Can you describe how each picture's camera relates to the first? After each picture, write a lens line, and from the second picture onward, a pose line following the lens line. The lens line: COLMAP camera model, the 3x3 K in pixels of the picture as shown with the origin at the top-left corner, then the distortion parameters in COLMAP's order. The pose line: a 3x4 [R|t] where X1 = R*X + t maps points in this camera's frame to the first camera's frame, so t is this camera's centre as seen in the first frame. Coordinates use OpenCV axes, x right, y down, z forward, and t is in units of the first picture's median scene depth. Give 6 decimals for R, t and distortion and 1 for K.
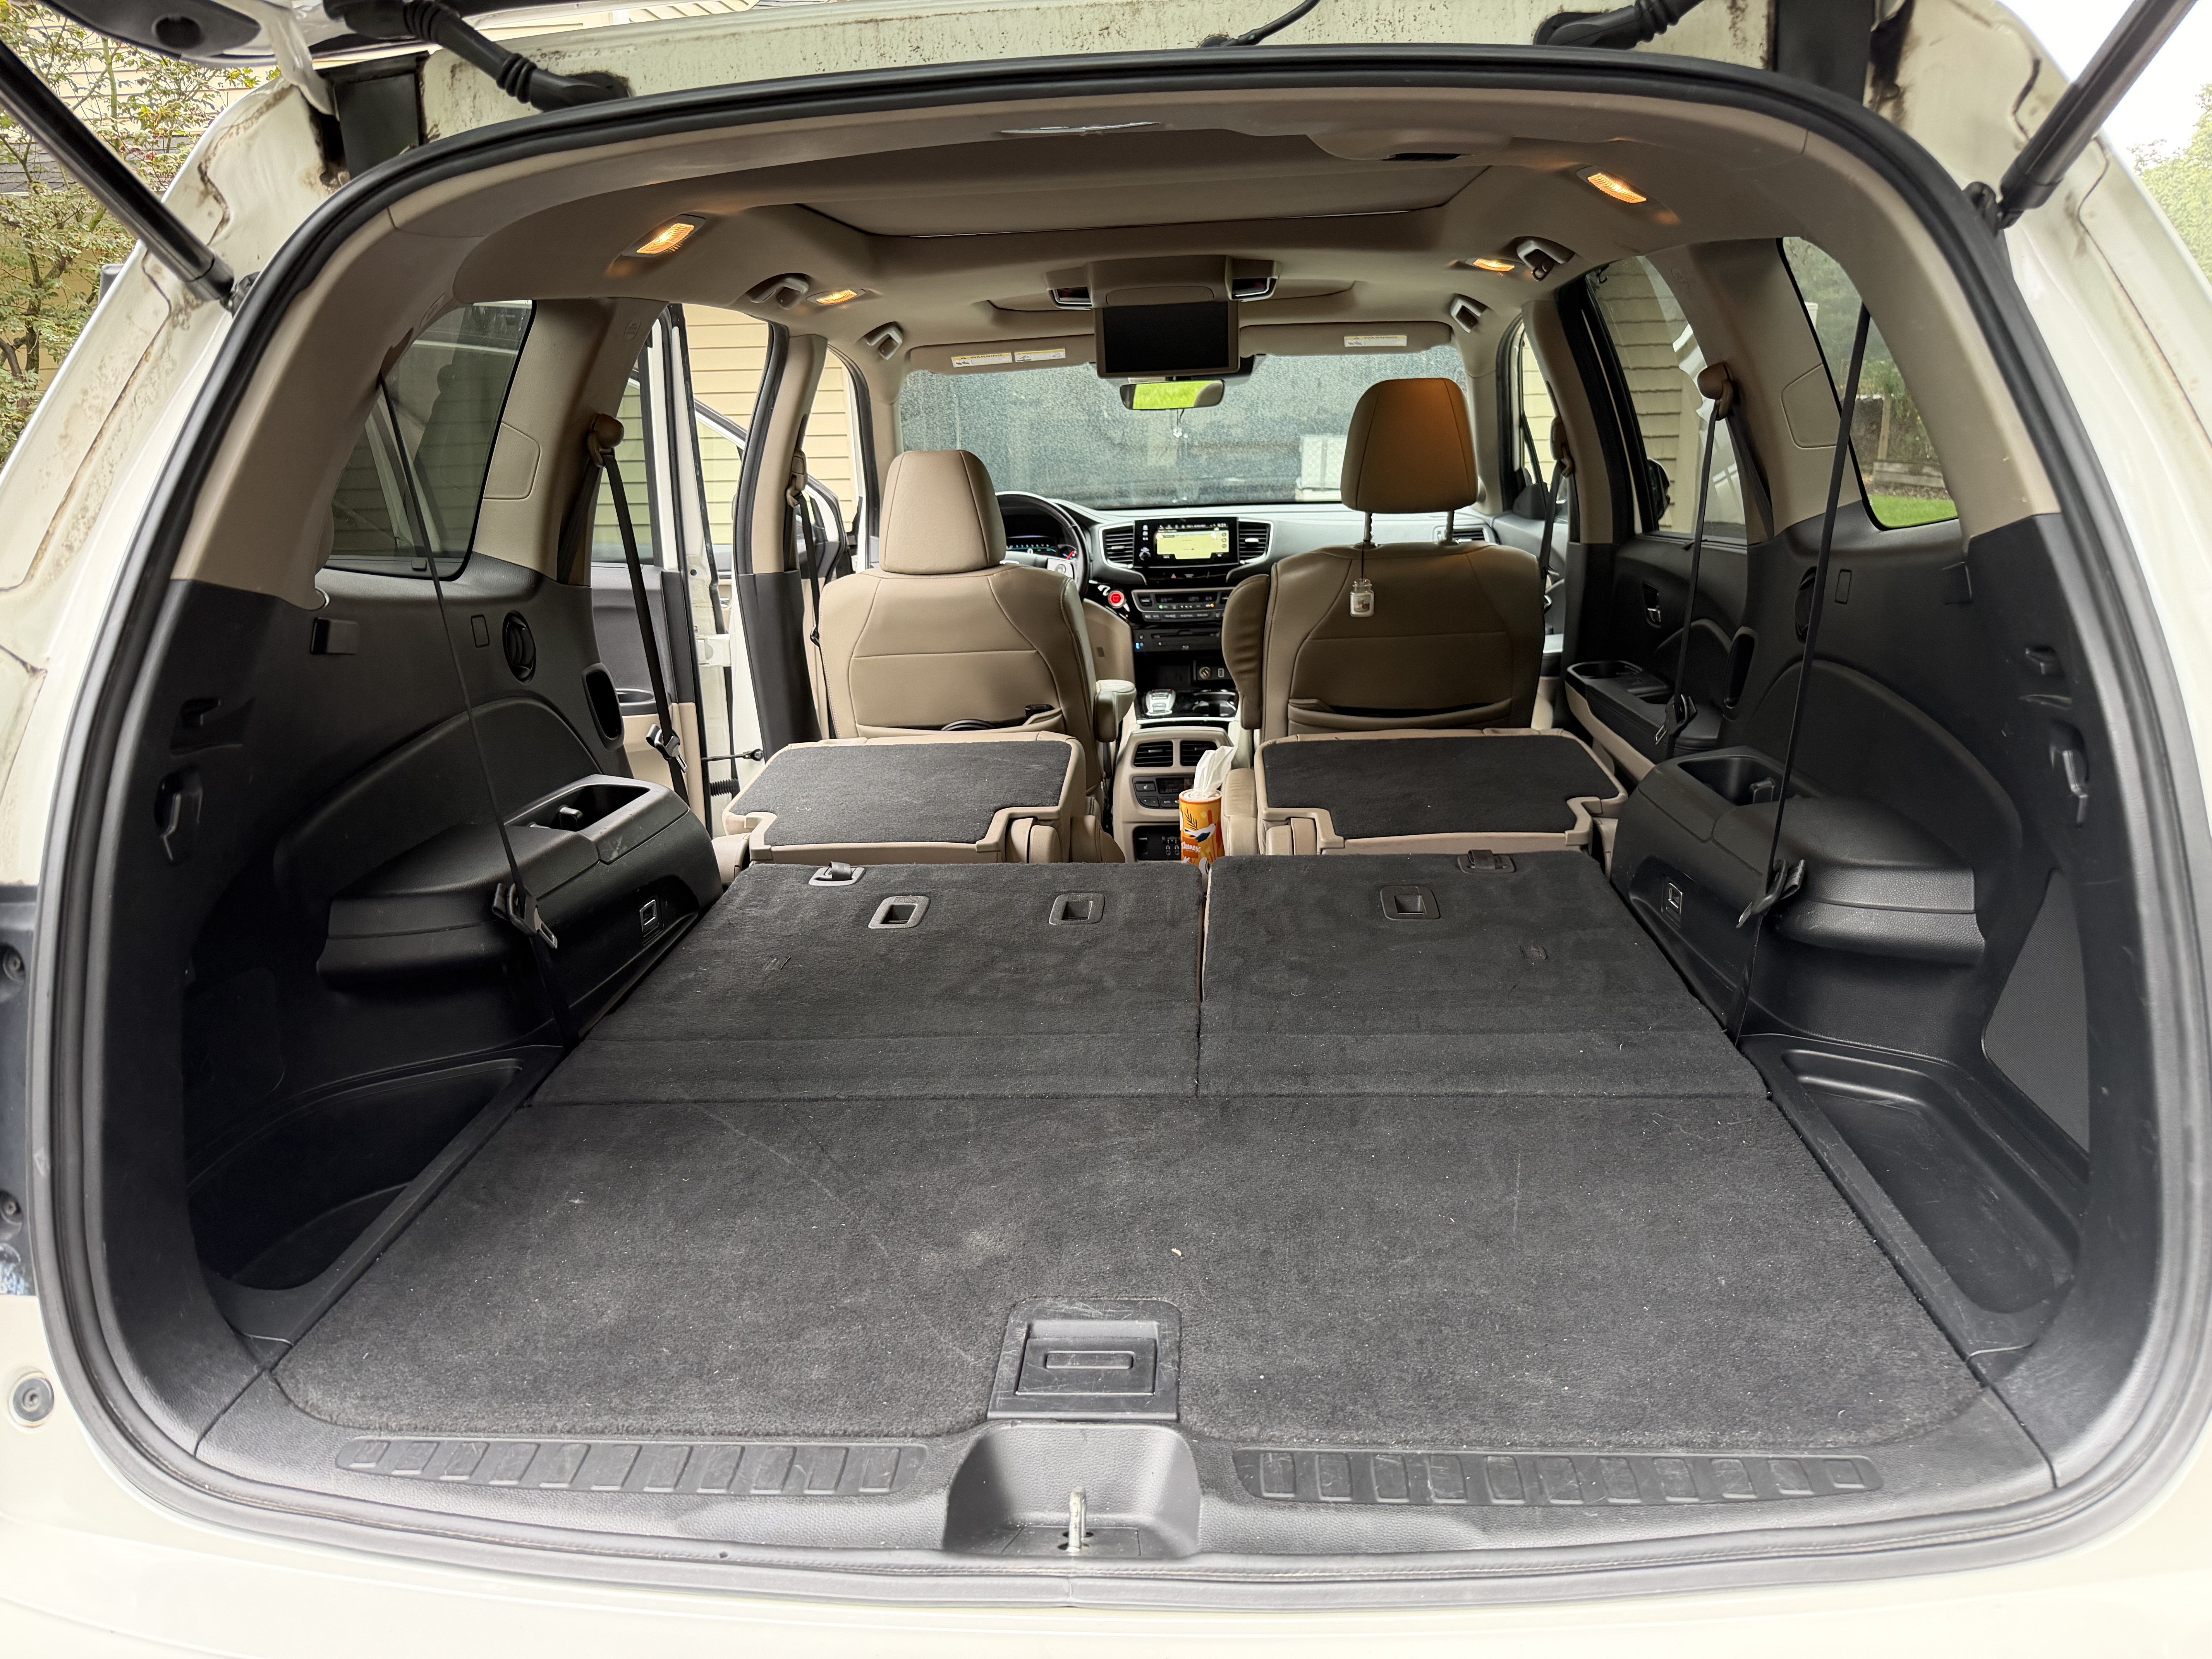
lens RADIAL K [[1548.8, 0, 1110.3], [0, 1548.8, 829.8], [0, 0, 1]] dist [0.004539, -0.004541]
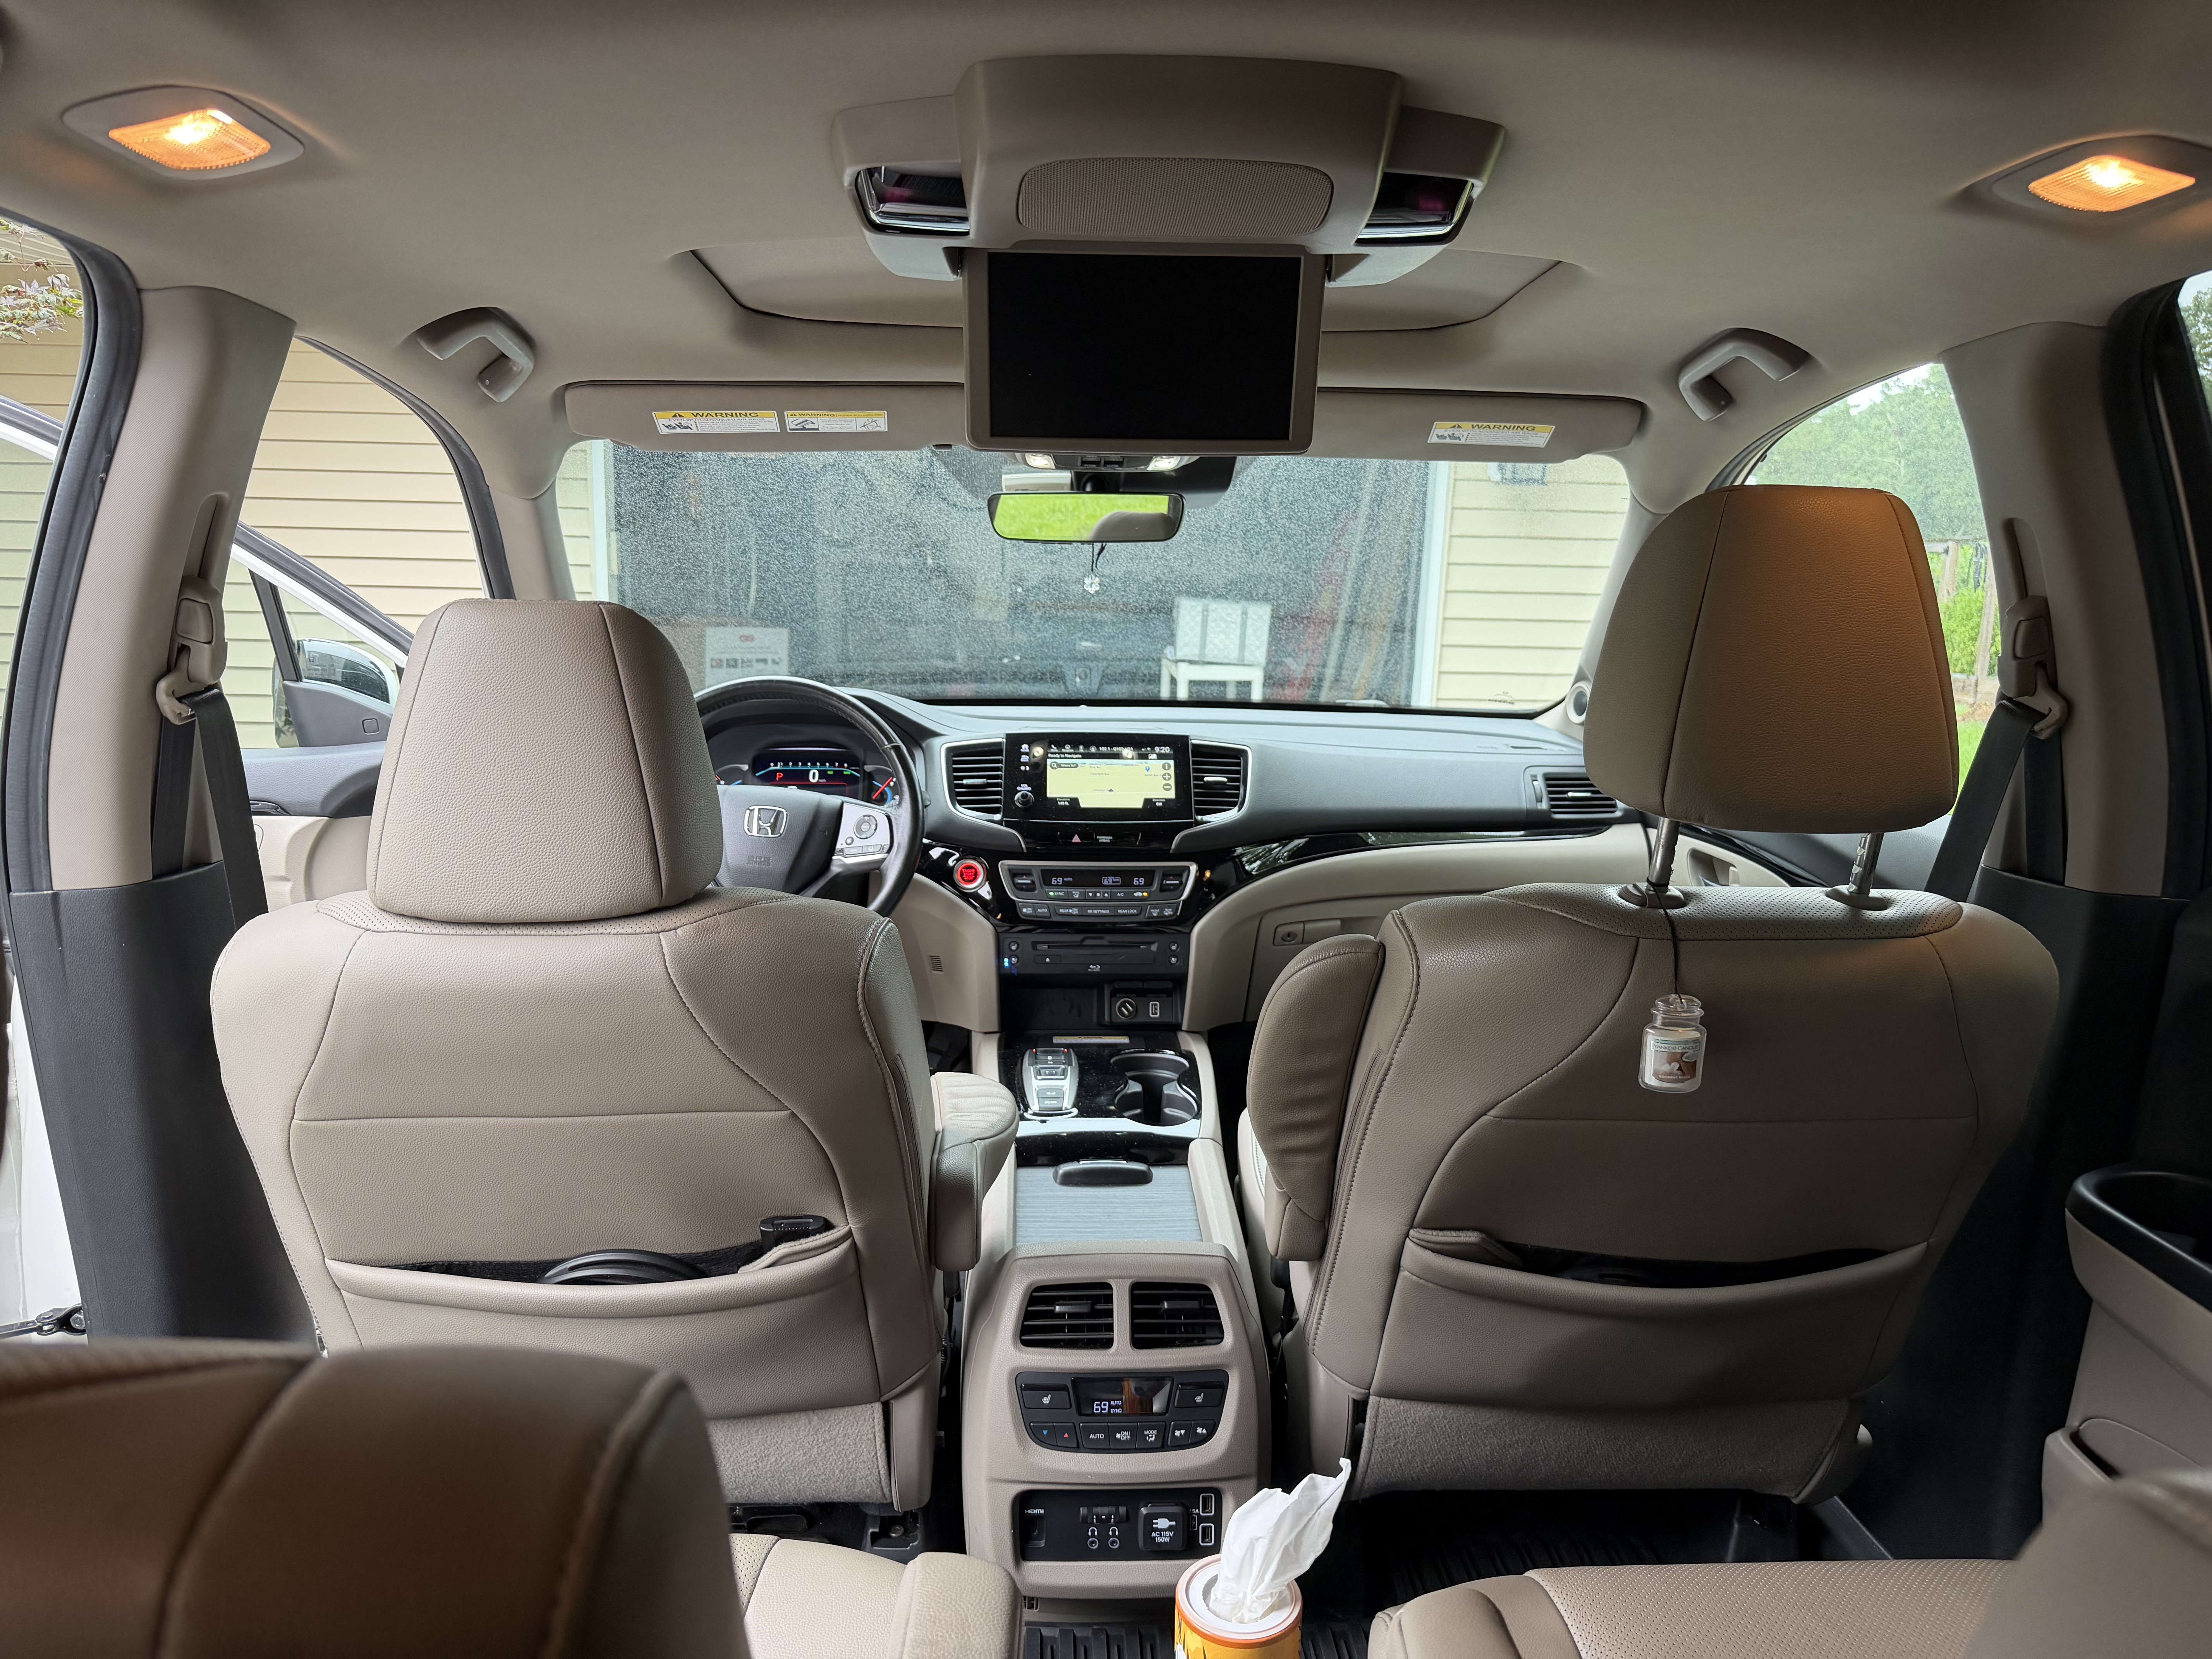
lens RADIAL K [[1569.4, 0, 1122.1], [0, 1569.4, 802.6], [0, 0, 1]] dist [-0.000212, -0.001126]
pose [[0.991883, 0.031856, 0.123098, -0.041827], [-0.017544, 0.993136, -0.115641, -0.395523], [-0.125937, 0.112543, 0.985634, 1.572357]]
